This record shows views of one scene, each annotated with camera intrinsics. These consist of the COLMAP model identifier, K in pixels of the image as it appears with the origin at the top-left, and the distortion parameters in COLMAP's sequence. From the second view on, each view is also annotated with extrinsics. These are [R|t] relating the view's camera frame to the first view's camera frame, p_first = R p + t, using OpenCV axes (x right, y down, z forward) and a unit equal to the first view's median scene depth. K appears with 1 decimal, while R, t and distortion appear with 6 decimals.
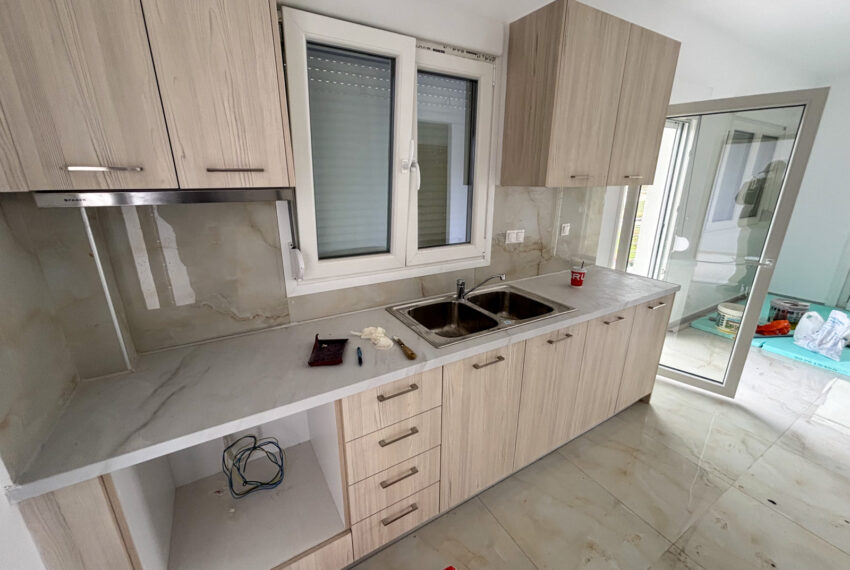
lens RADIAL K [[347.1, 0, 425.0], [0, 347.1, 285.0], [0, 0, 1]] dist [0.000395, 0.000067]
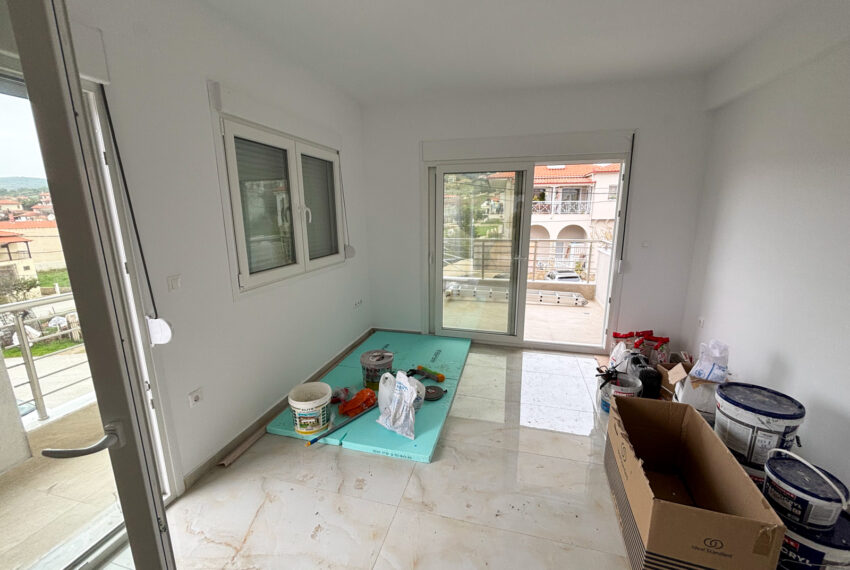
lens RADIAL K [[337.8, 0, 425.0], [0, 337.8, 285.0], [0, 0, 1]] dist [-0.003110, -0.000642]
pose [[0.717905, -0.164110, 0.676521, 0.698301], [0.223991, 0.974590, -0.001277, -0.097561], [-0.659121, 0.152451, 0.736423, 0.349765]]
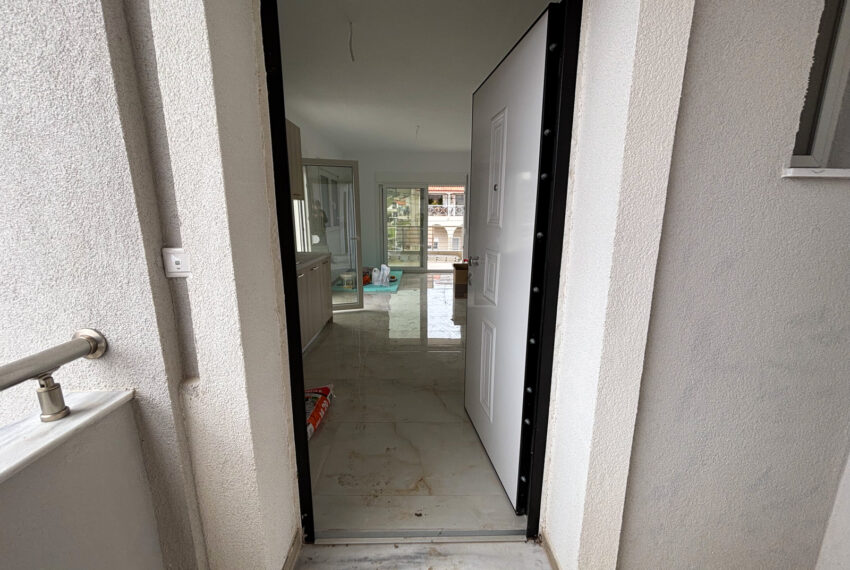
lens RADIAL K [[337.8, 0, 425.0], [0, 337.8, 285.0], [0, 0, 1]] dist [-0.003110, -0.000642]
pose [[0.503781, -0.184263, 0.843950, -0.413375], [0.260733, 0.963854, 0.054803, 0.142811], [-0.823543, 0.192437, 0.533615, -0.264620]]
